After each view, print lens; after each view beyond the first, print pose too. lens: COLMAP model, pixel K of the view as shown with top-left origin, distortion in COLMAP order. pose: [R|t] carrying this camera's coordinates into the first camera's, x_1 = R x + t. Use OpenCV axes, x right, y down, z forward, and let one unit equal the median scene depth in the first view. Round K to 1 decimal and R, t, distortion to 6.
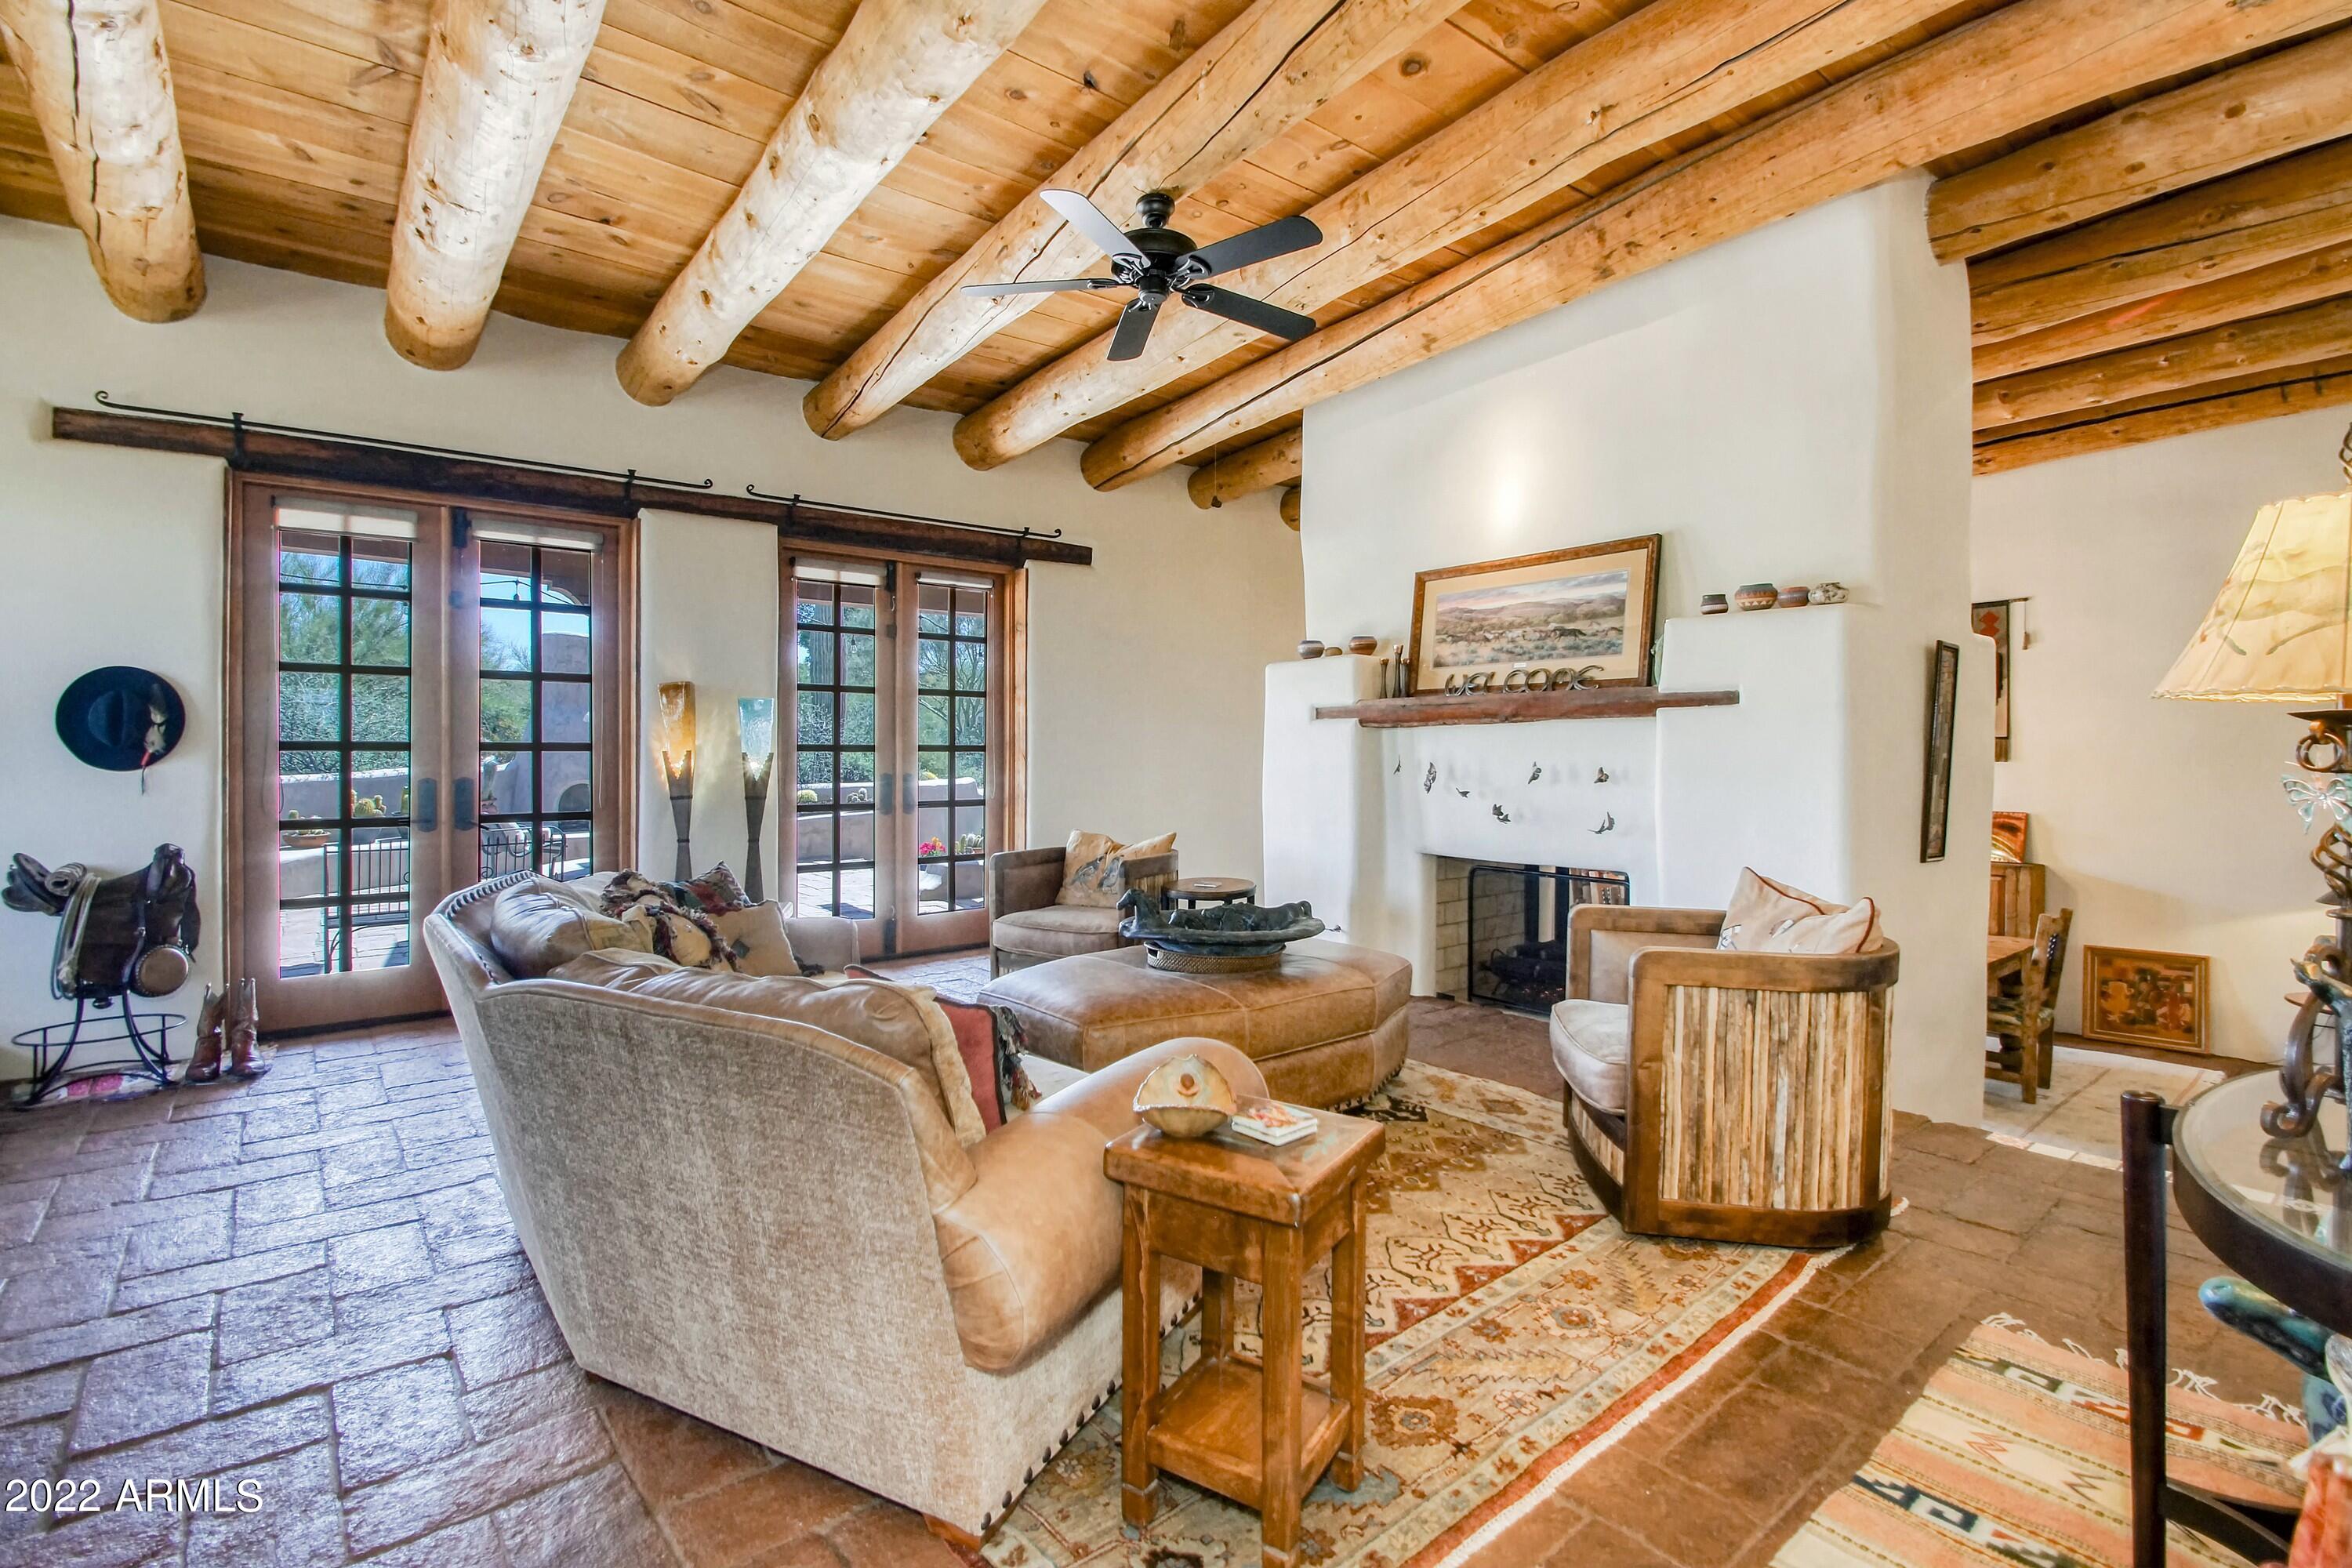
lens RADIAL K [[1035.6, 0, 1166.1], [0, 1035.6, 777.2], [0, 0, 1]] dist [-0.033275, 0.000257]
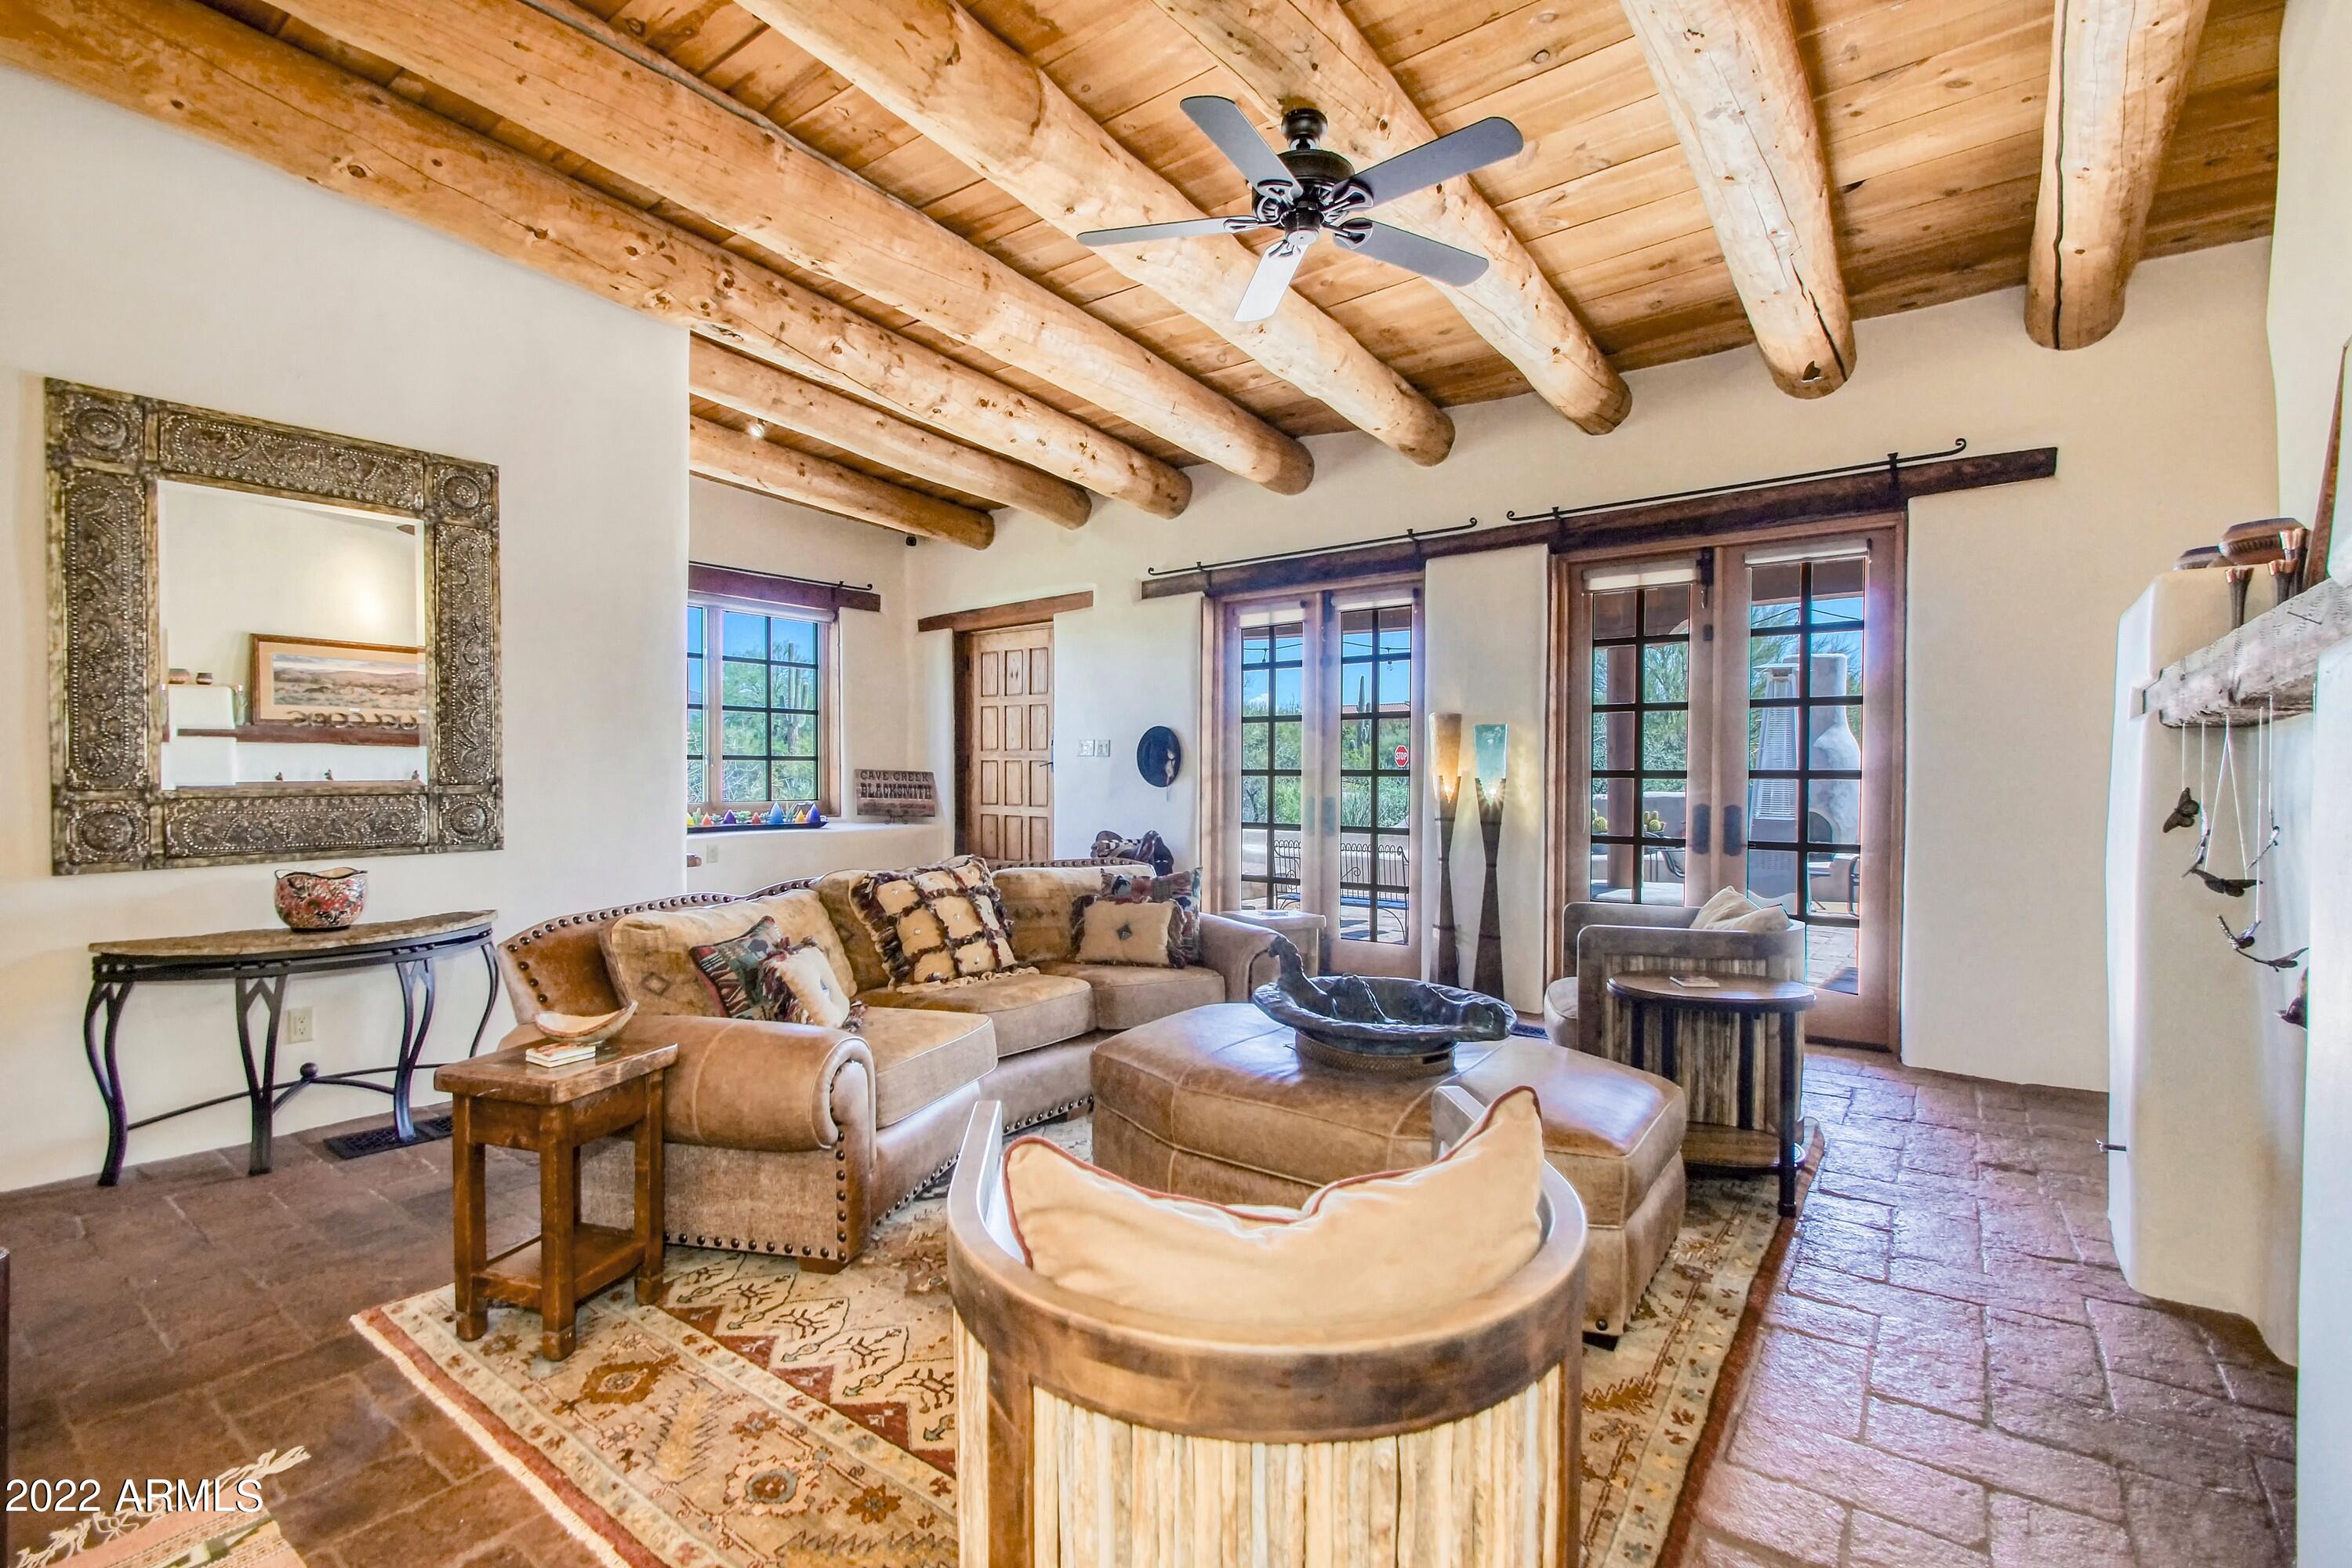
lens RADIAL K [[1052.1, 0, 1163.1], [0, 1052.1, 793.9], [0, 0, 1]] dist [0.009091, -0.008960]
pose [[0.232760, 0.018035, -0.972367, 0.573847], [-0.027484, 0.999551, 0.011961, -0.014666], [0.972146, 0.023941, 0.233151, 0.490512]]
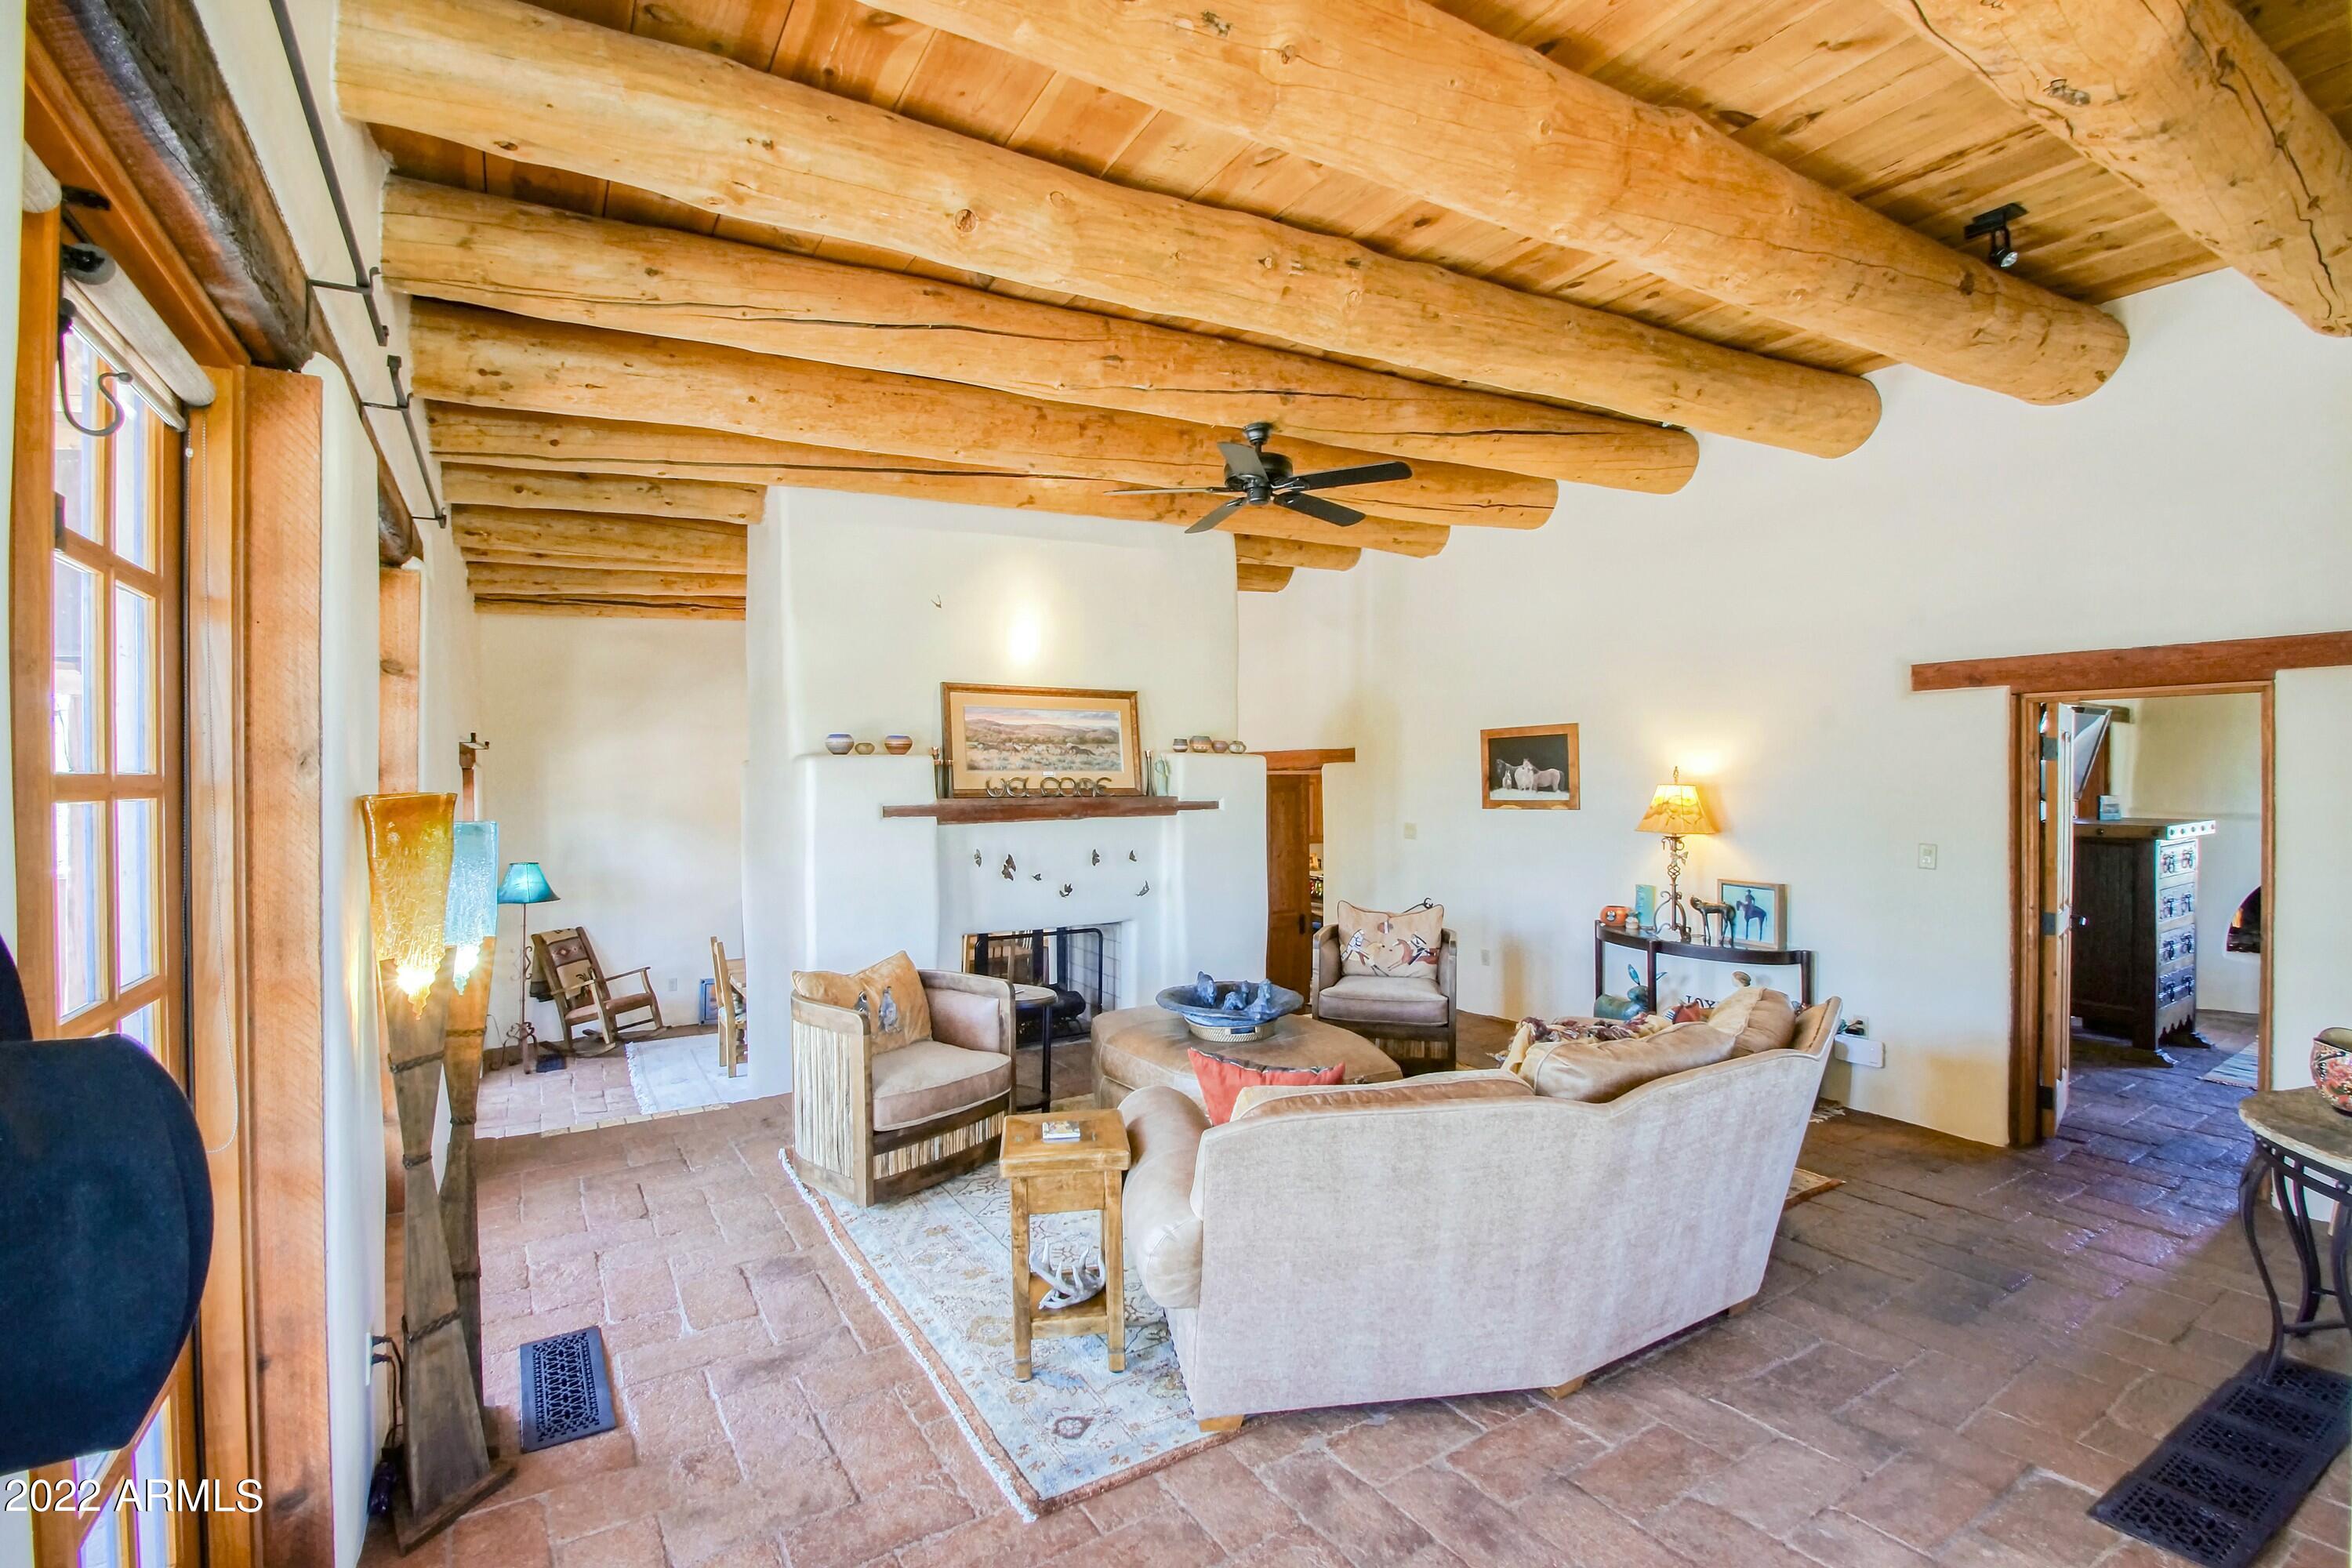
lens RADIAL K [[1052.1, 0, 1174.9], [0, 1052.1, 786.5], [0, 0, 1]] dist [0.009091, -0.008960]
pose [[0.112079, -0.010745, 0.993641, -0.932888], [0.027993, 0.999579, 0.007651, -0.097795], [-0.993305, 0.026957, 0.112333, 0.696076]]
